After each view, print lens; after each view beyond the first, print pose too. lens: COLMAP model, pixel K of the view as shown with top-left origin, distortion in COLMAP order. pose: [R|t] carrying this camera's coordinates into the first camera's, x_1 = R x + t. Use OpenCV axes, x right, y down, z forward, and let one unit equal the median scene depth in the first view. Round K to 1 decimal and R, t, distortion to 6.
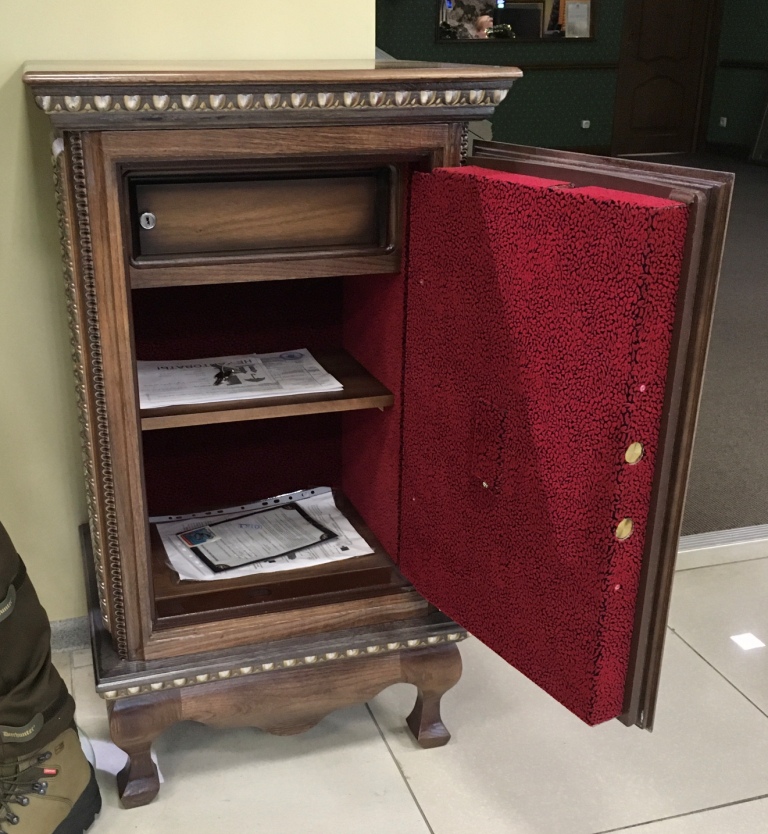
lens RADIAL K [[1012.9, 0, 339.9], [0, 1012.9, 438.5], [0, 0, 1]] dist [0.093917, -0.027592]
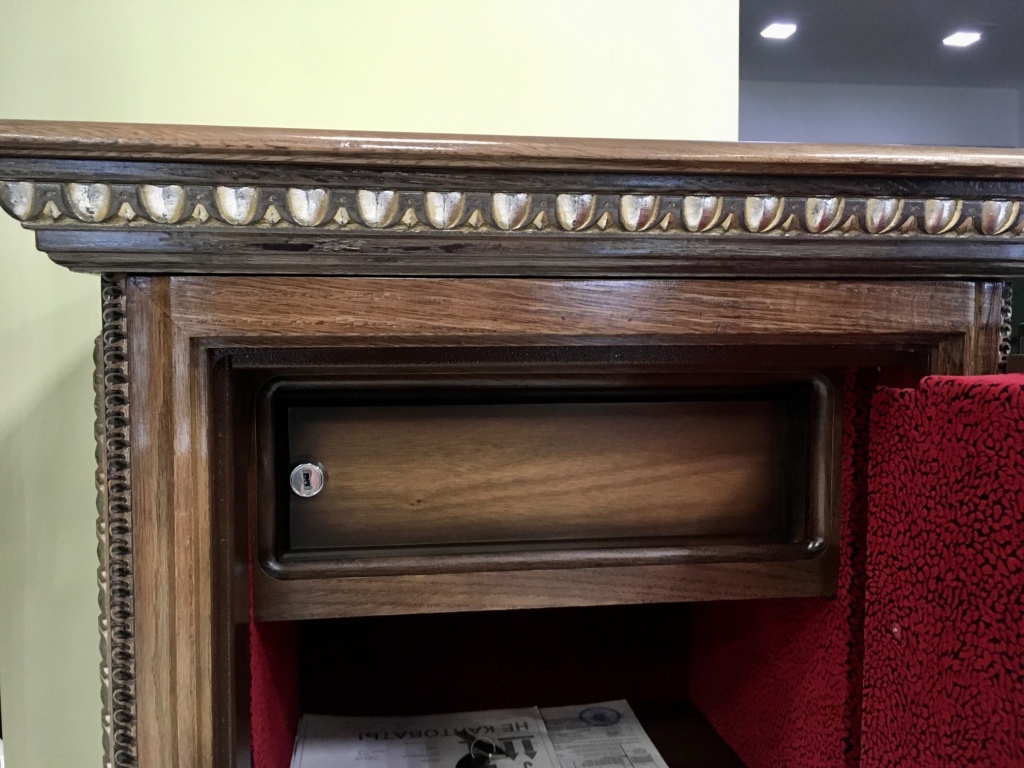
lens RADIAL K [[897.7, 0, 512.0], [0, 897.7, 384.0], [0, 0, 1]] dist [0.012896, 0.000472]
pose [[0.989741, 0.009511, -0.142553, -0.034423], [-0.052823, 0.951440, -0.303269, -0.132483], [0.132746, 0.307688, 0.942182, 0.597305]]
